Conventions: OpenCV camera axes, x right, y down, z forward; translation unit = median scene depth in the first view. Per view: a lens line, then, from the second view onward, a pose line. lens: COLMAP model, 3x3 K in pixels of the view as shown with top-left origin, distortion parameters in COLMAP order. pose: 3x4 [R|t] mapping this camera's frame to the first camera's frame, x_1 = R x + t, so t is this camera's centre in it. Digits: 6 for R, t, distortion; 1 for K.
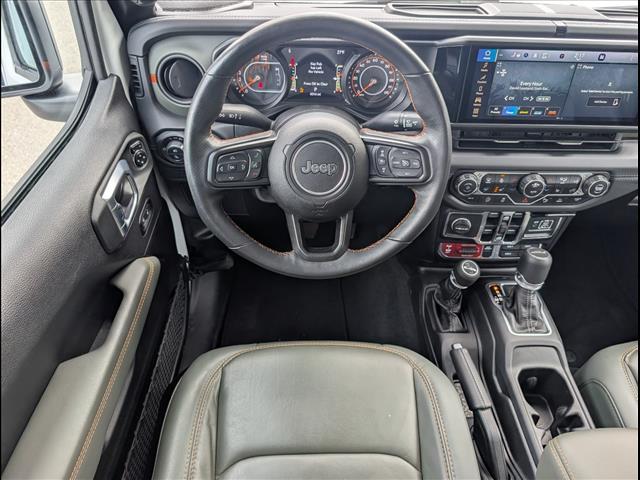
lens RADIAL K [[464.1, 0, 322.9], [0, 464.1, 239.5], [0, 0, 1]] dist [-0.006020, 0.001381]
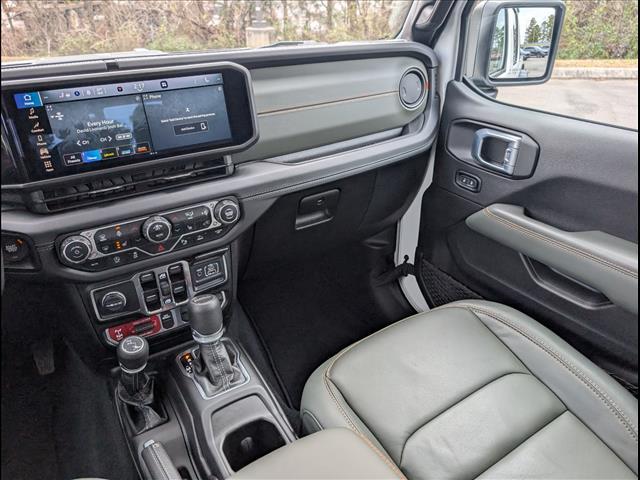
lens RADIAL K [[464.1, 0, 322.9], [0, 464.1, 239.5], [0, 0, 1]] dist [-0.006020, 0.001381]
pose [[0.857901, -0.278466, 0.431814, 0.332817], [0.372796, 0.915685, -0.150146, 0.153921], [-0.353595, 0.289789, 0.889378, 0.097039]]
